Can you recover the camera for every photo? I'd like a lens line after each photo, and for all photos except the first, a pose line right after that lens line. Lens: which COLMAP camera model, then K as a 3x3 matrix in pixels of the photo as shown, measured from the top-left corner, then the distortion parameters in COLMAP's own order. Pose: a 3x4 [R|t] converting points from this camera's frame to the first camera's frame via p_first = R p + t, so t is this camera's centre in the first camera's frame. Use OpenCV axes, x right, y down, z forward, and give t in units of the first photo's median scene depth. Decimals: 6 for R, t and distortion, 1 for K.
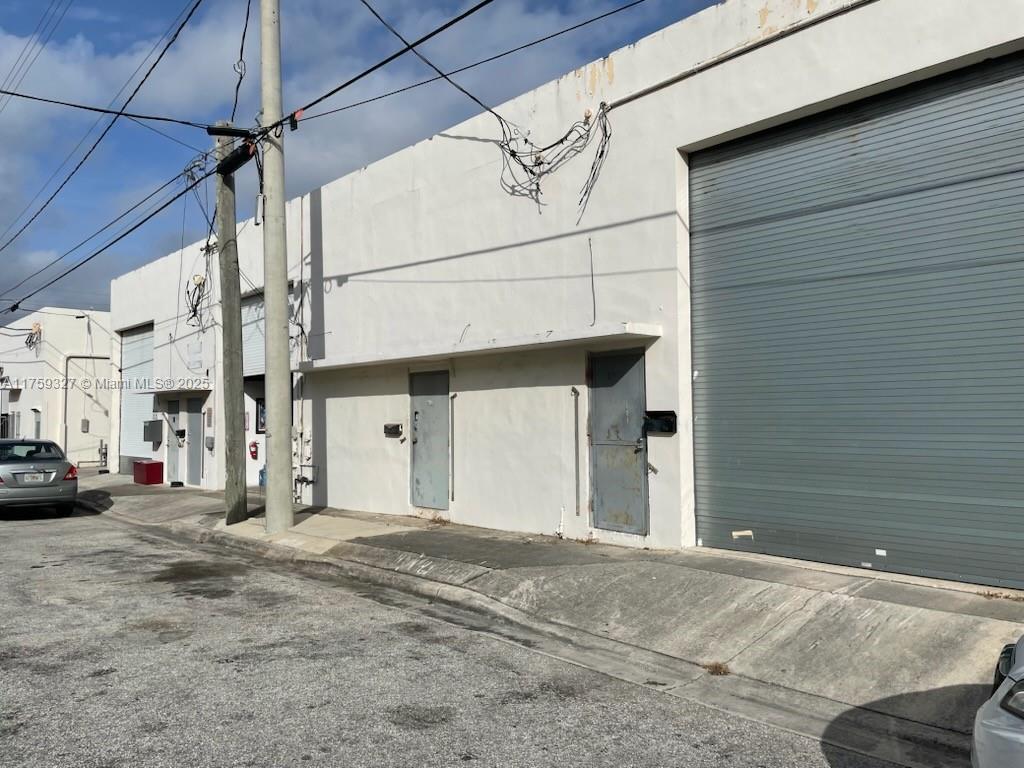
lens RADIAL K [[797.4, 0, 507.7], [0, 797.4, 380.0], [0, 0, 1]] dist [0.102610, -0.147938]
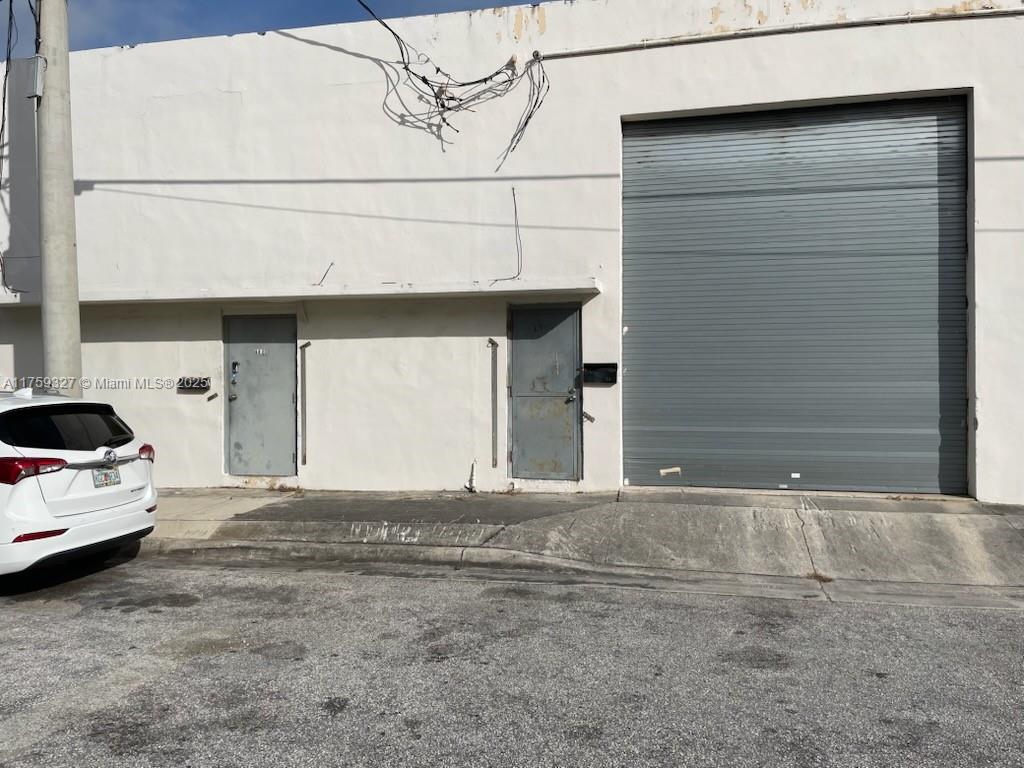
lens RADIAL K [[797.4, 0, 507.7], [0, 797.4, 380.0], [0, 0, 1]] dist [0.102610, -0.147938]
pose [[0.801725, -0.001941, 0.597689, -0.524205], [-0.029424, 0.998654, 0.042712, 0.018670], [-0.596968, -0.051829, 0.800589, 0.213725]]
